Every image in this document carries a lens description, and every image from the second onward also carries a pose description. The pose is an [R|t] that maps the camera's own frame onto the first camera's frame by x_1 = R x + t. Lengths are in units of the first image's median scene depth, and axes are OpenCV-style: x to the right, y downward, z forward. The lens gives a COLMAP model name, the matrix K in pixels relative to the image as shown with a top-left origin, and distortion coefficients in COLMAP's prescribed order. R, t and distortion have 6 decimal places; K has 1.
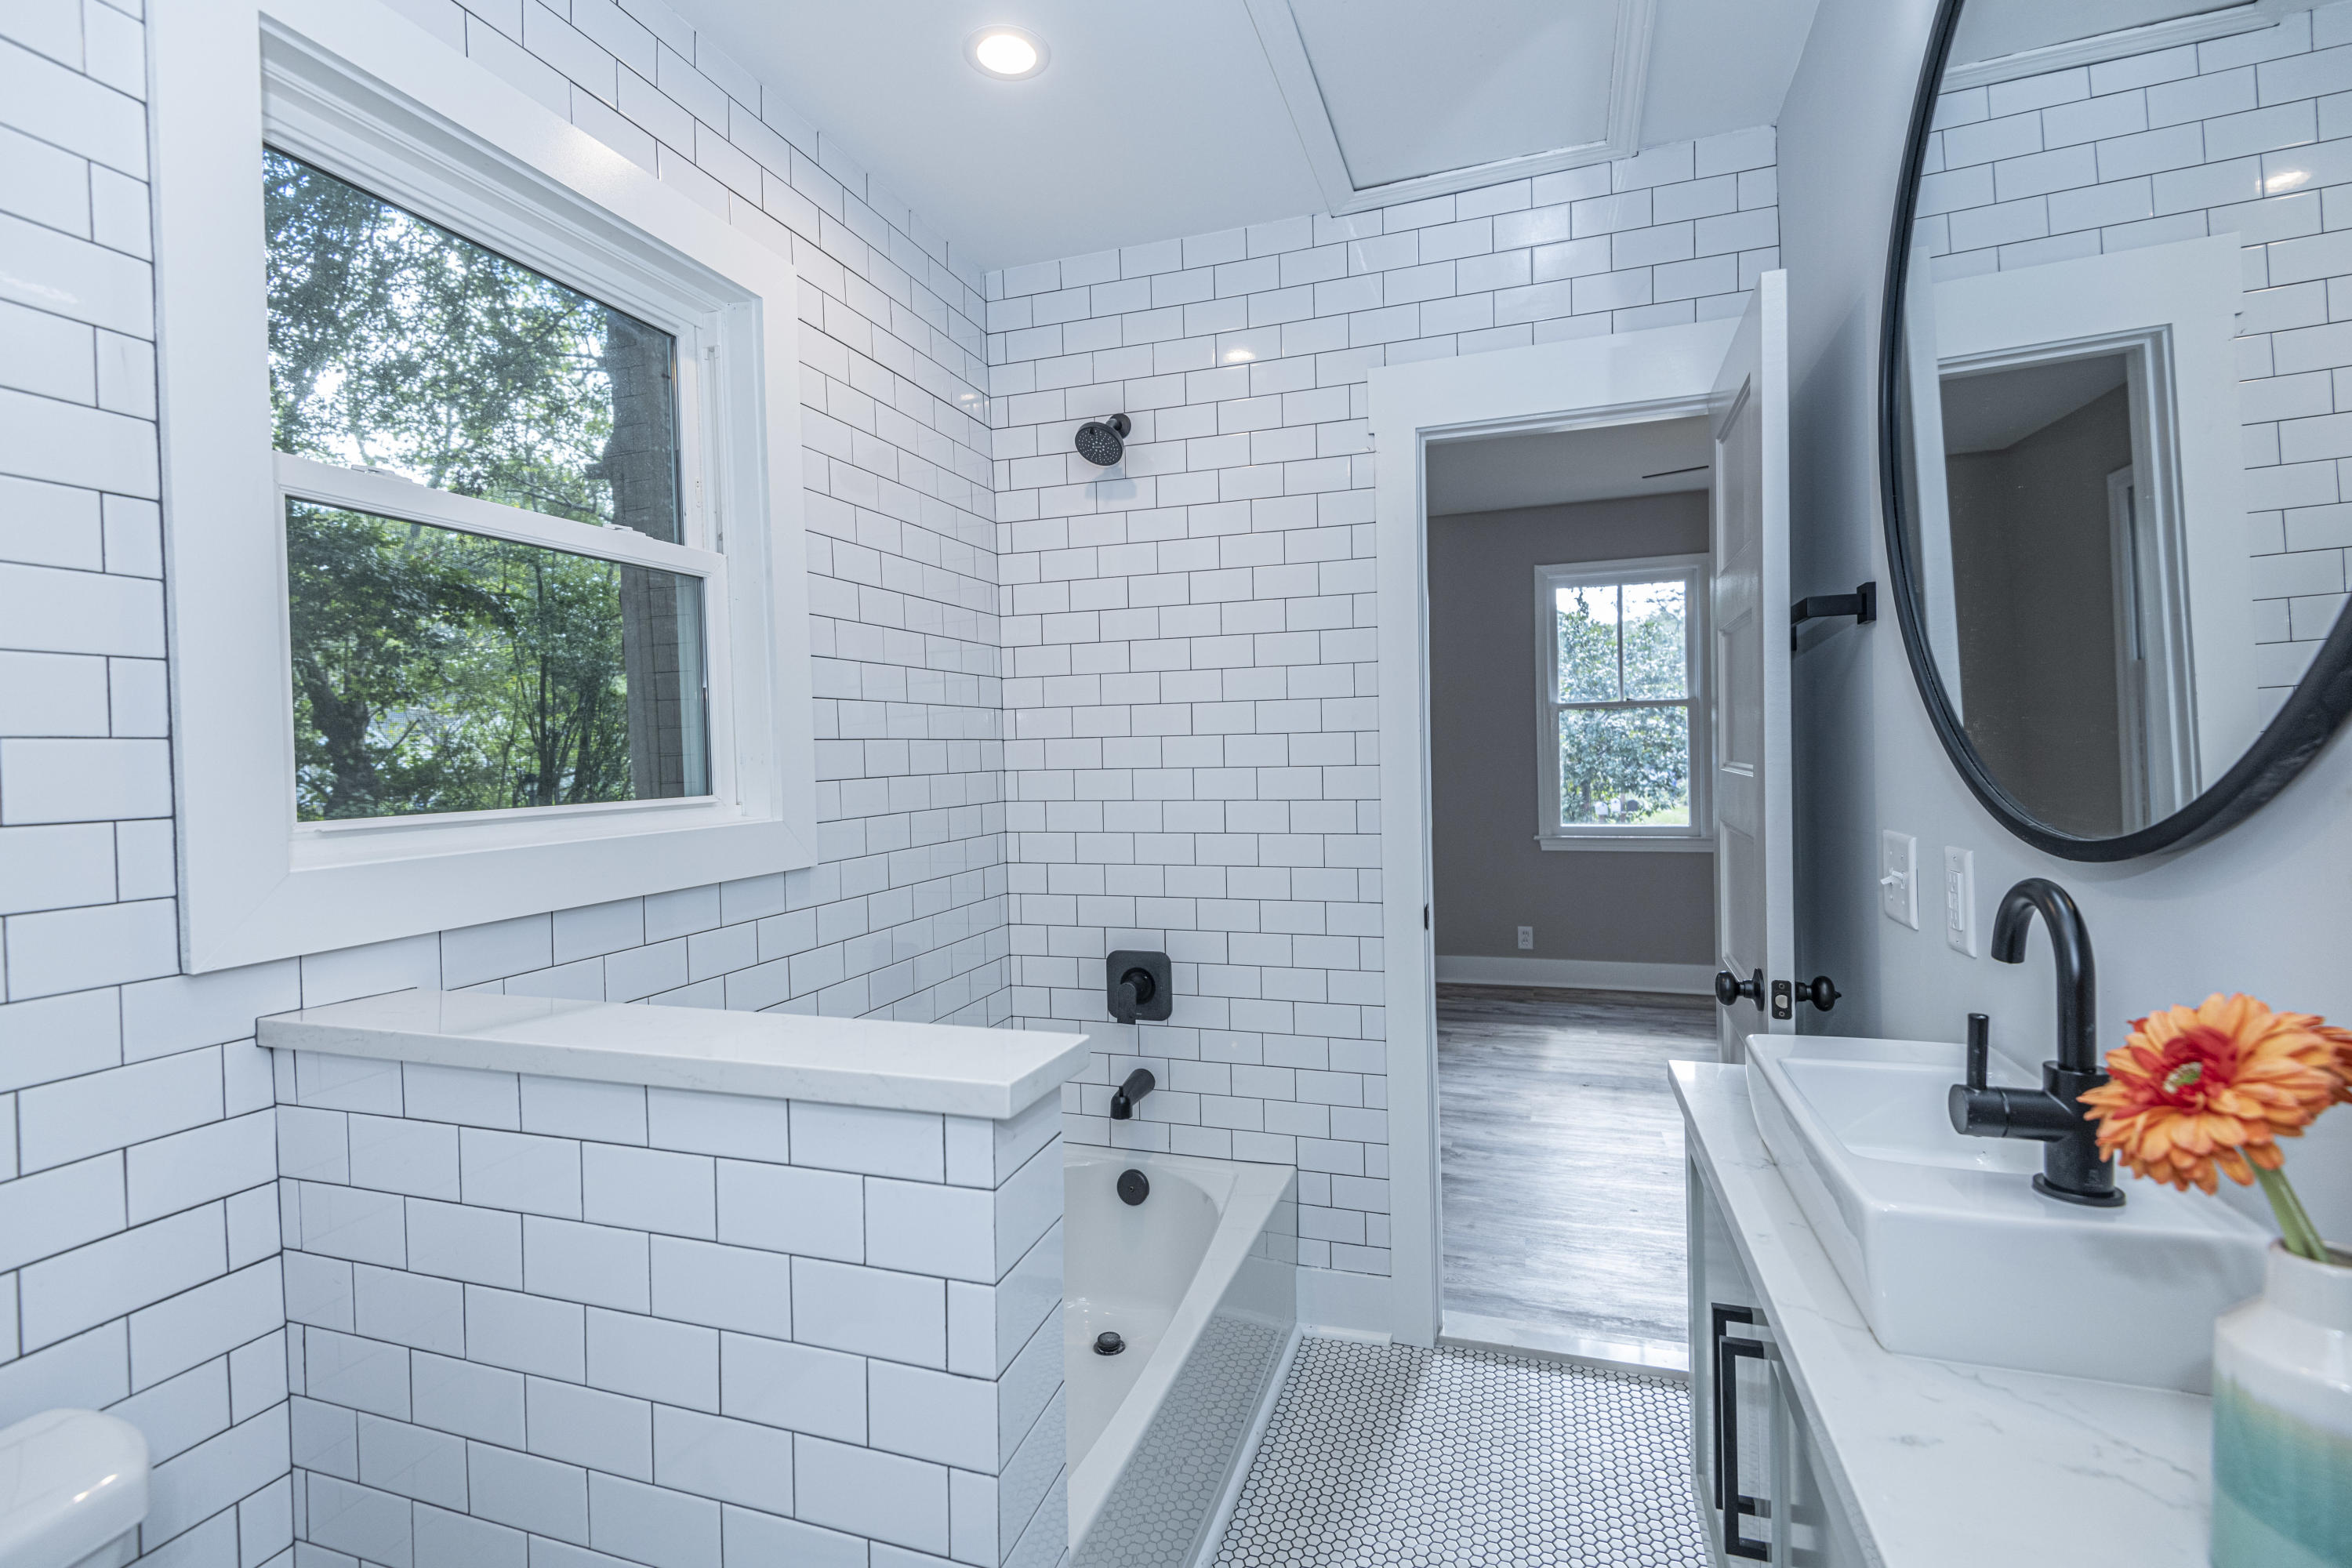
lens RADIAL K [[1063.8, 0, 1169.0], [0, 1063.8, 766.4], [0, 0, 1]] dist [0.024345, -0.013461]
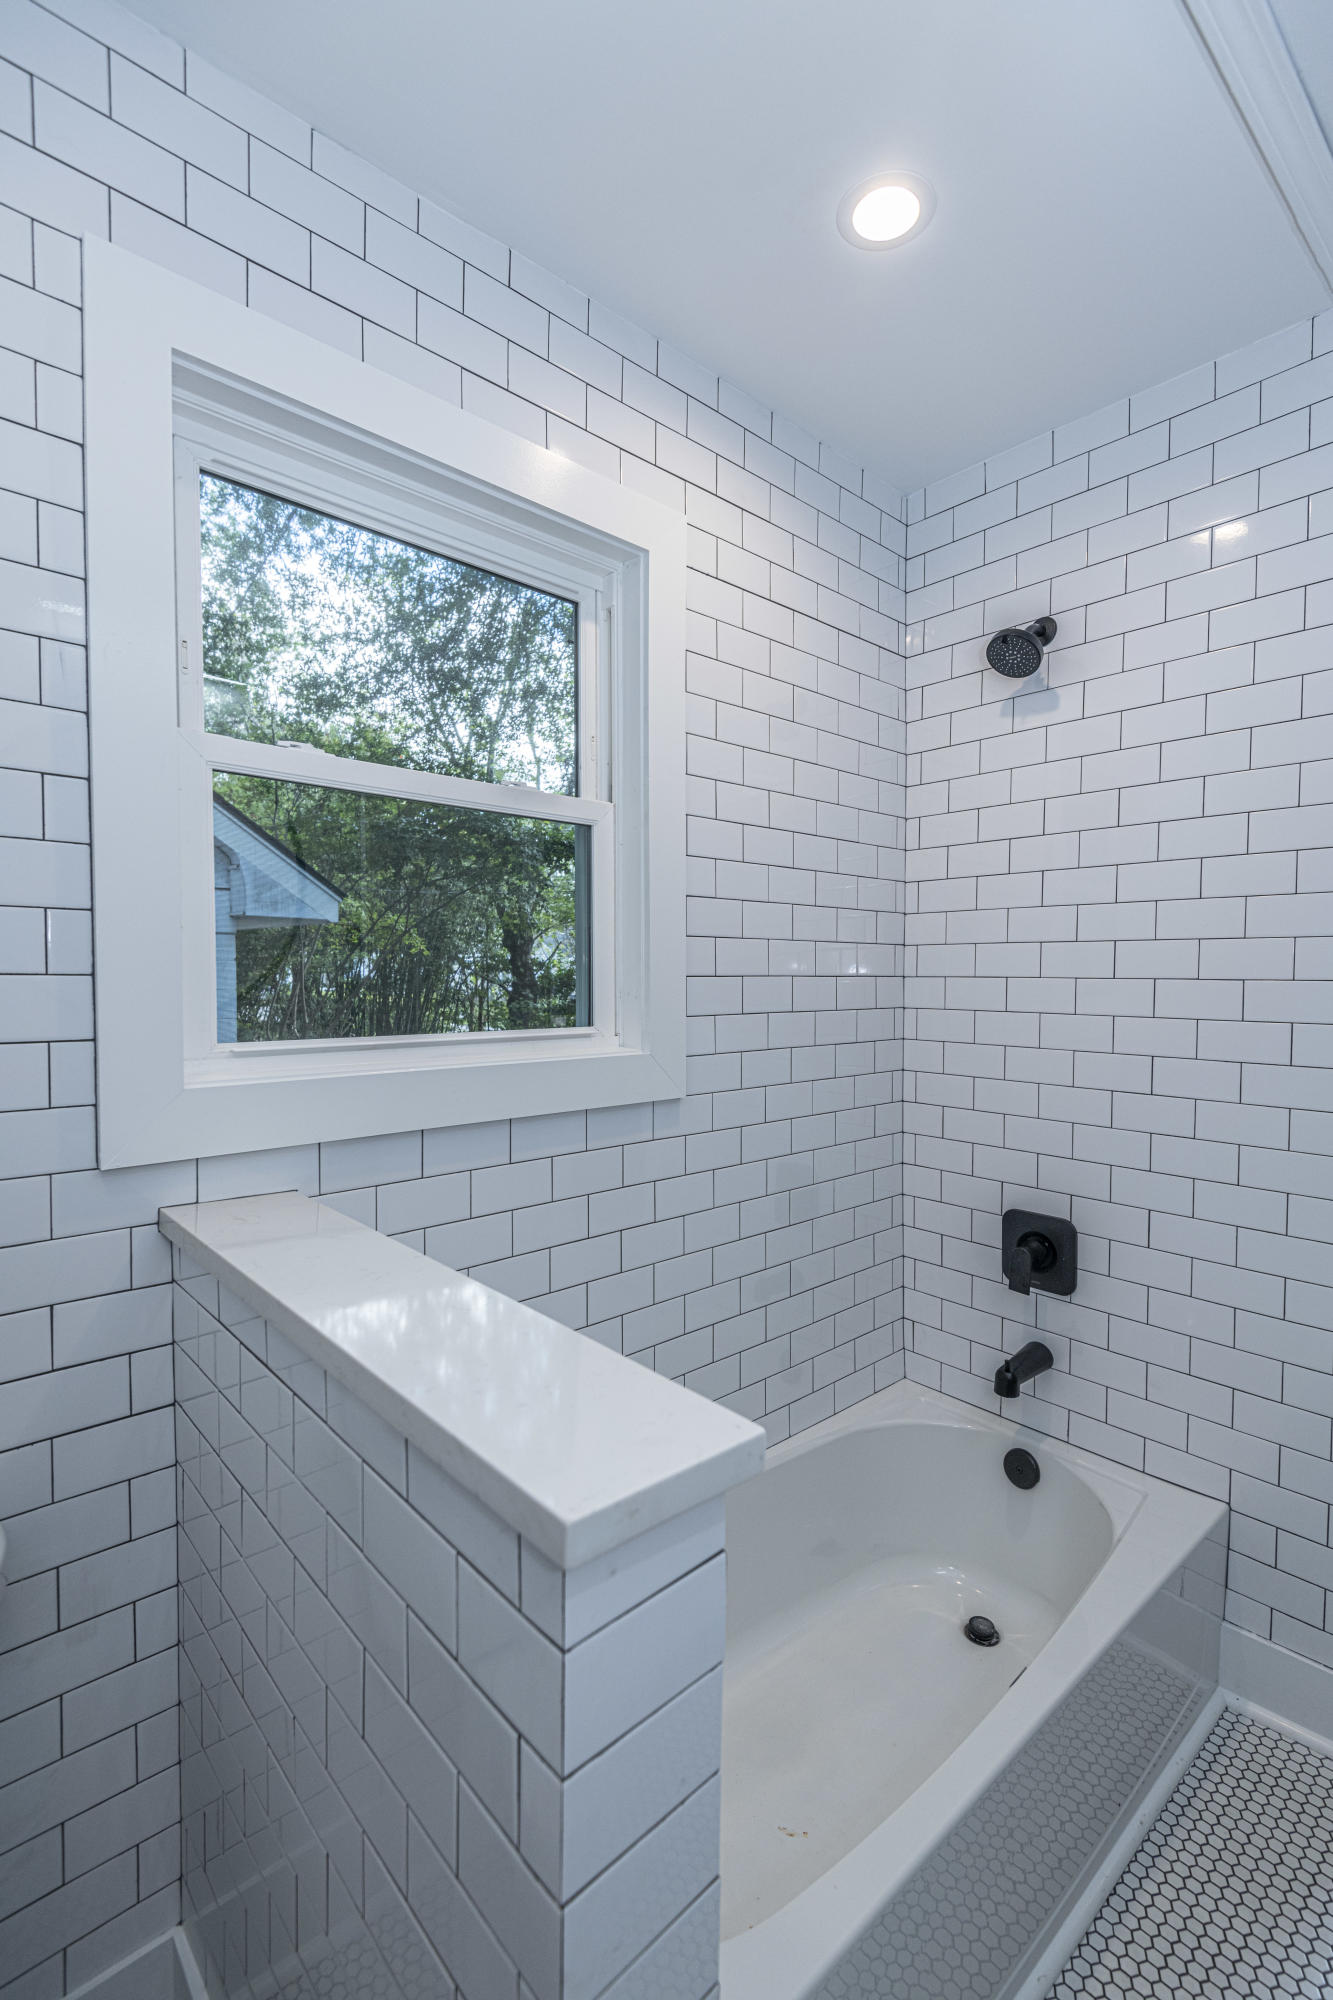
lens RADIAL K [[904.6, 0, 660.6], [0, 904.6, 1008.2], [0, 0, 1]] dist [0.024345, -0.013461]
pose [[0.875873, 0.044098, -0.480522, 0.056549], [-0.031606, 0.998920, 0.034062, -0.019108], [0.481505, -0.014646, 0.876321, 0.176258]]
